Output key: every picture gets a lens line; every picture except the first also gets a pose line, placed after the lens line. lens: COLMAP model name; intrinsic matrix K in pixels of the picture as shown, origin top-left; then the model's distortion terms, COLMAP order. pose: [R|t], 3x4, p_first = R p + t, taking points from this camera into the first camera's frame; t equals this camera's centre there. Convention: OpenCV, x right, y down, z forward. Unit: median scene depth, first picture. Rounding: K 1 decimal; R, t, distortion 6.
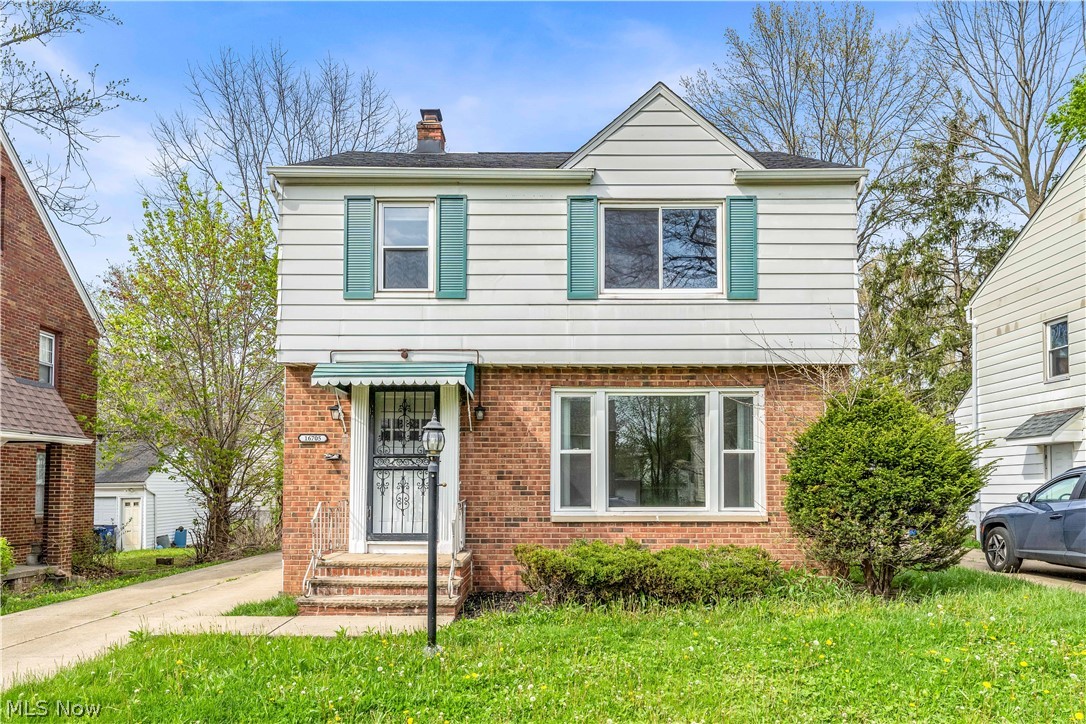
lens RADIAL K [[770.0, 0, 542.6], [0, 770.0, 366.6], [0, 0, 1]] dist [-0.005091, -0.001336]
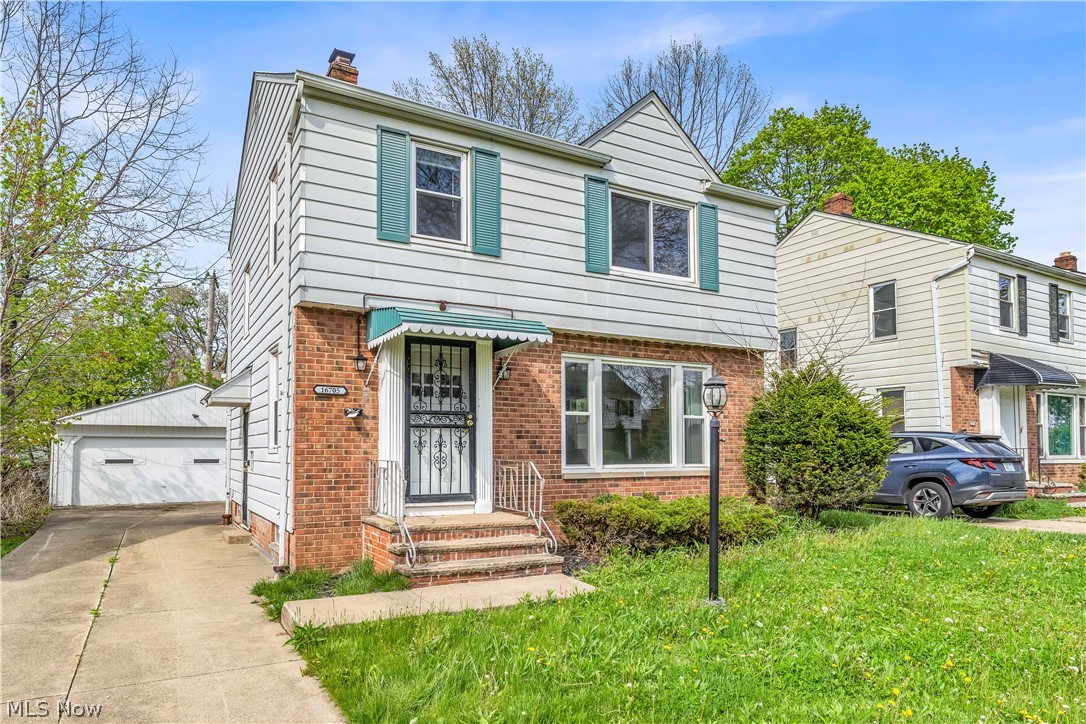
lens RADIAL K [[676.2, 0, 540.9], [0, 676.2, 358.1], [0, 0, 1]] dist [-0.006631, -0.001862]
pose [[0.869870, 0.067251, 0.488675, -0.471288], [-0.075894, 0.997114, -0.002126, 0.039769], [-0.487407, -0.035238, 0.872464, 0.207321]]
